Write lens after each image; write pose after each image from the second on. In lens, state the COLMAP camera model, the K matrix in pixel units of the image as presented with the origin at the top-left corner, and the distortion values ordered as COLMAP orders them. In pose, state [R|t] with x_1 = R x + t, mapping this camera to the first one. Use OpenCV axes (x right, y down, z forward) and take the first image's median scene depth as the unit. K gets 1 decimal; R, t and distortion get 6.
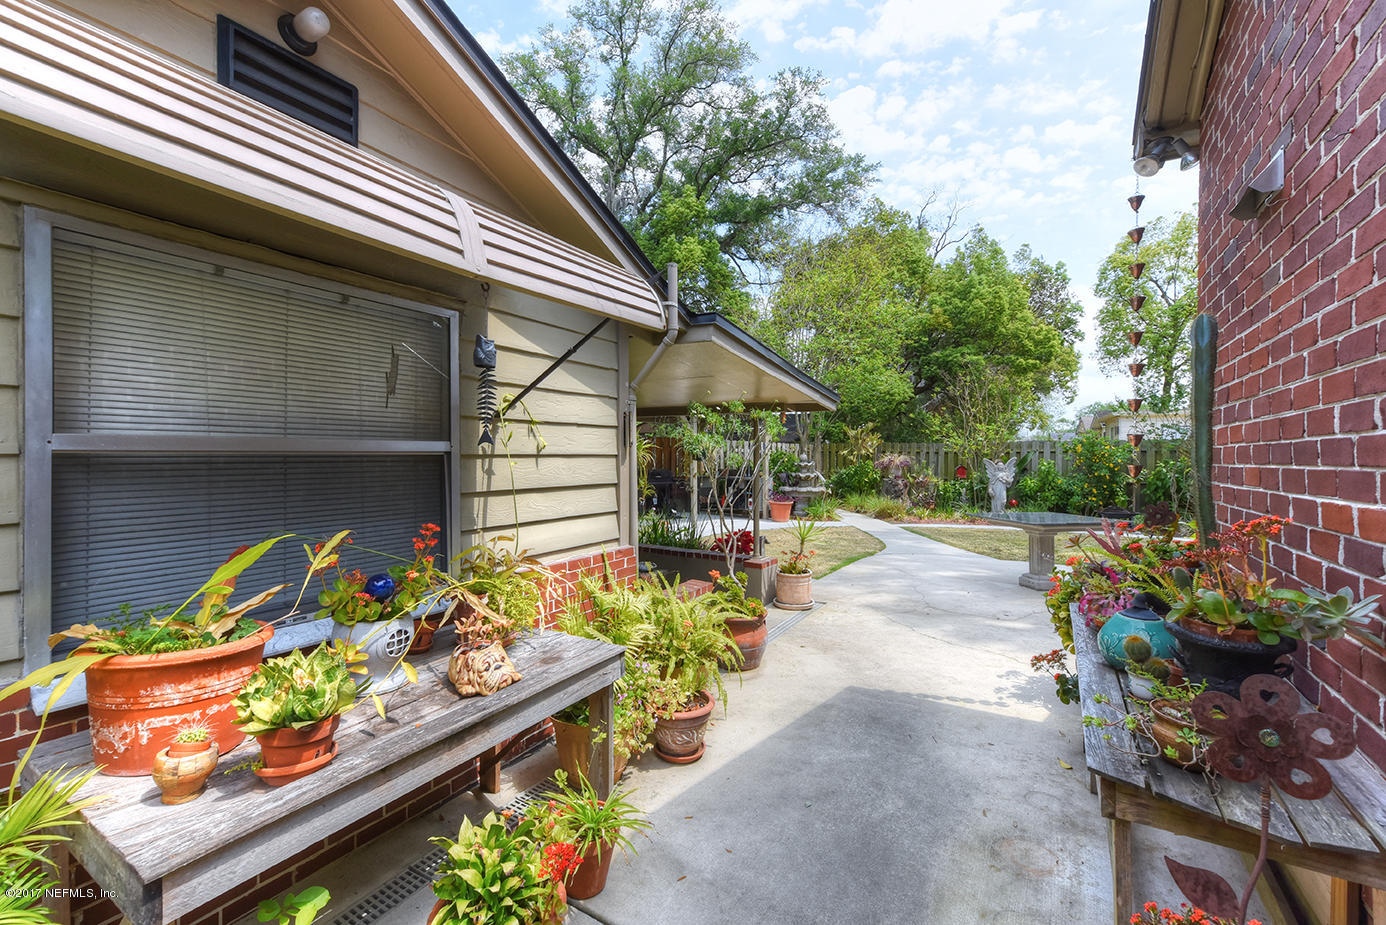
lens RADIAL K [[533.8, 0, 713.1], [0, 533.8, 451.6], [0, 0, 1]] dist [0.028043, 0.000031]
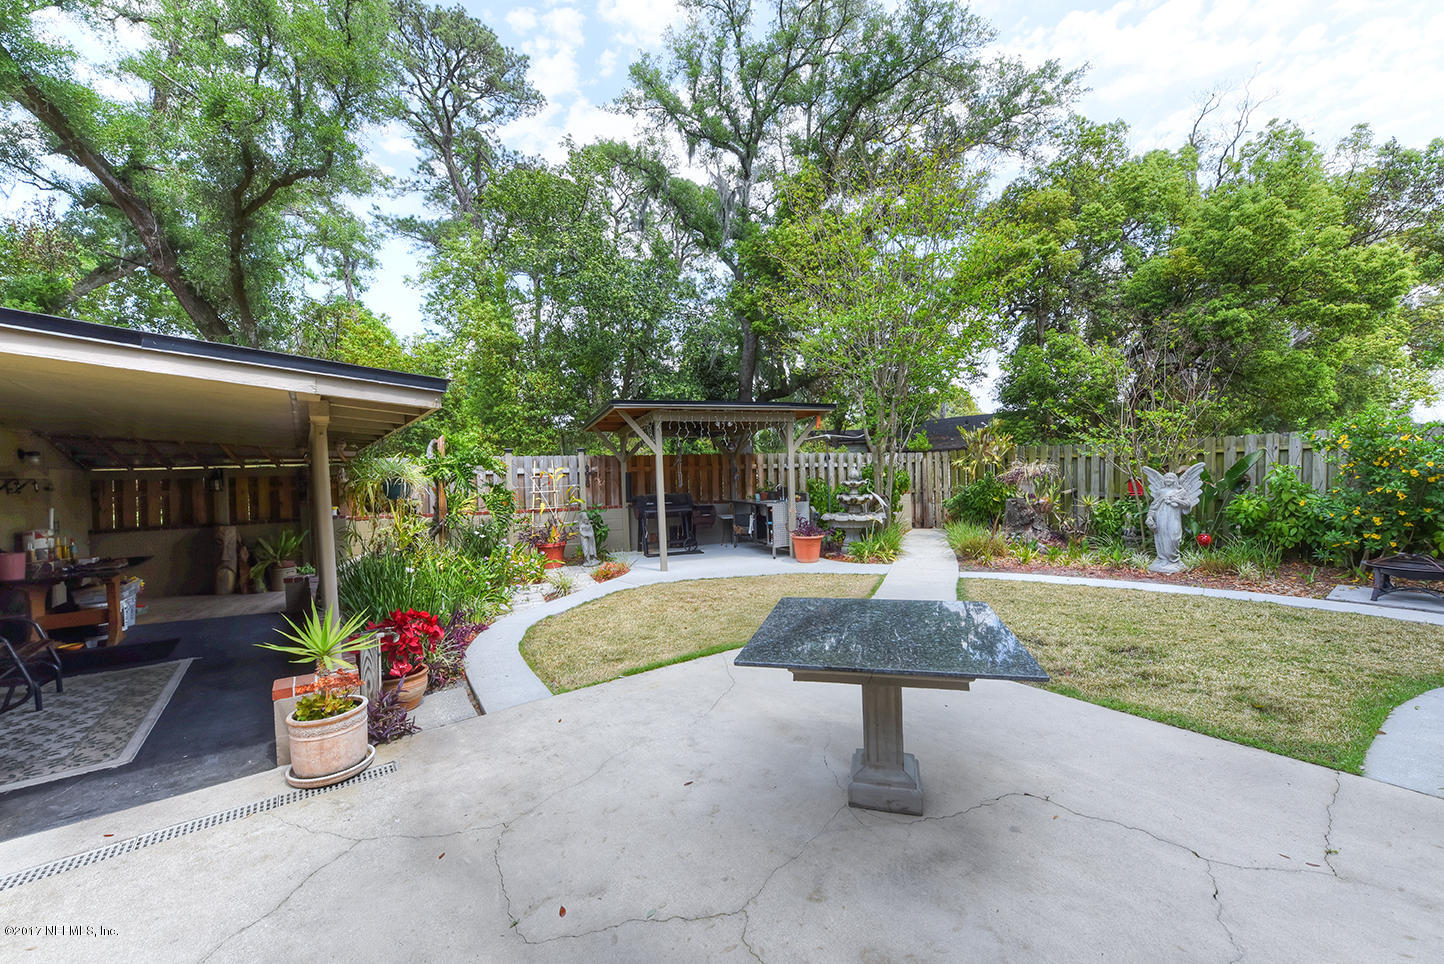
lens RADIAL K [[535.9, 0, 722.0], [0, 535.9, 482.0], [0, 0, 1]] dist [-0.000184, 0.000248]
pose [[0.919977, -0.026337, -0.391086, 0.246493], [0.038098, 0.999024, 0.022344, -0.000759], [0.390116, -0.035456, 0.920083, 0.209545]]
